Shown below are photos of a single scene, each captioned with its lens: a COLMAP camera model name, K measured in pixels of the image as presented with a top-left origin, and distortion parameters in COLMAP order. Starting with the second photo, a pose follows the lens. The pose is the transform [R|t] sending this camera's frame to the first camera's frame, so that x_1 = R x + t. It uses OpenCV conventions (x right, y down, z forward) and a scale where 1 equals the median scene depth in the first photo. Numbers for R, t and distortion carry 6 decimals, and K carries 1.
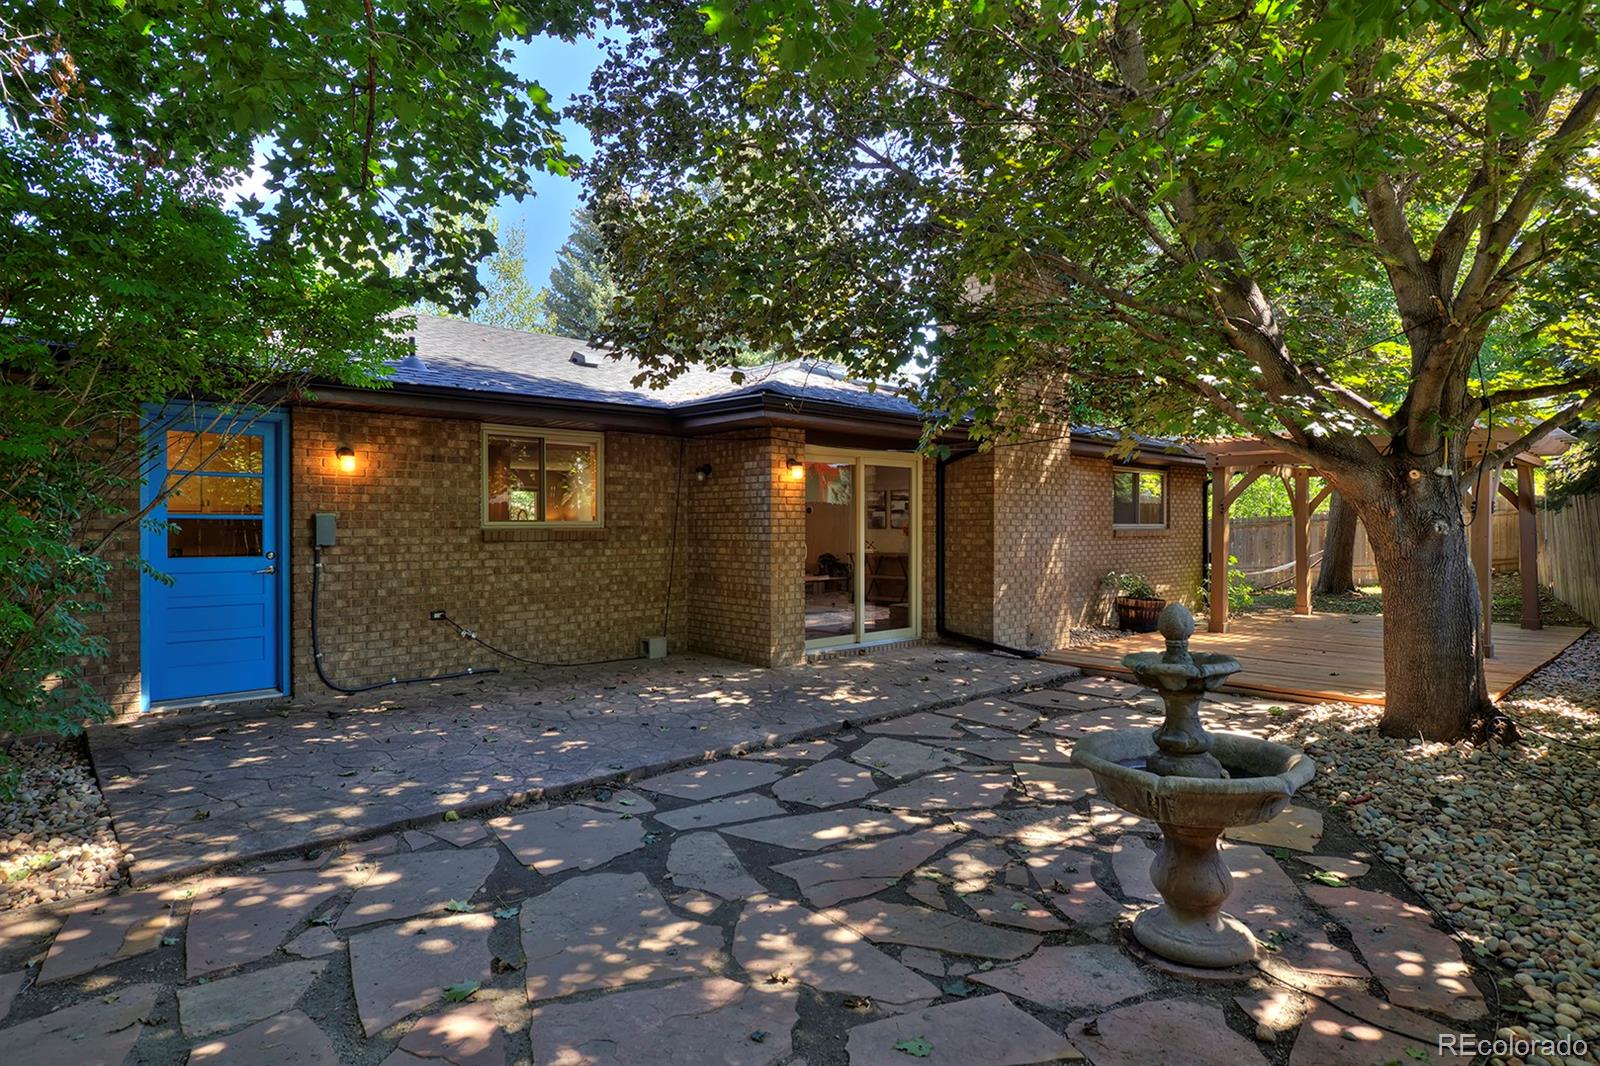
lens RADIAL K [[842.9, 0, 811.6], [0, 842.9, 530.6], [0, 0, 1]] dist [0.002203, 0.000046]
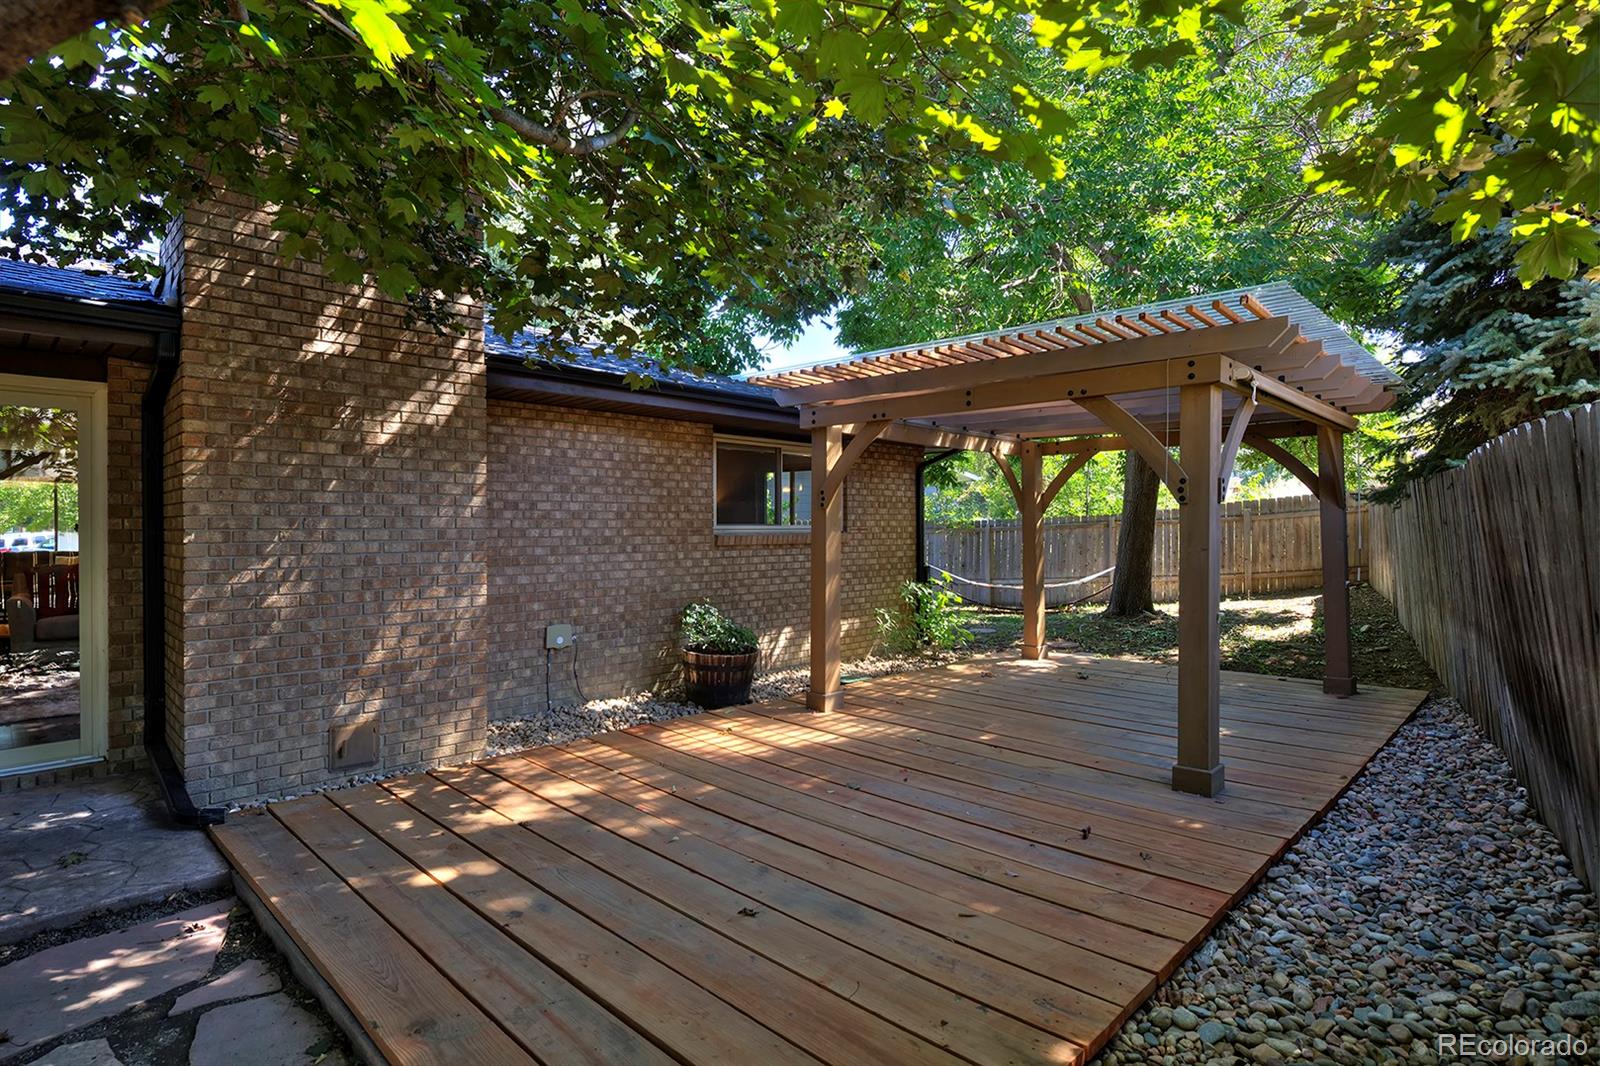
lens RADIAL K [[797.9, 0, 800.0], [0, 797.9, 533.0], [0, 0, 1]] dist [-0.001460, -0.000090]
pose [[0.998480, -0.002434, 0.055068, 0.643978], [0.002367, 0.999996, 0.001286, -0.004500], [-0.055071, -0.001153, 0.998482, 0.663652]]
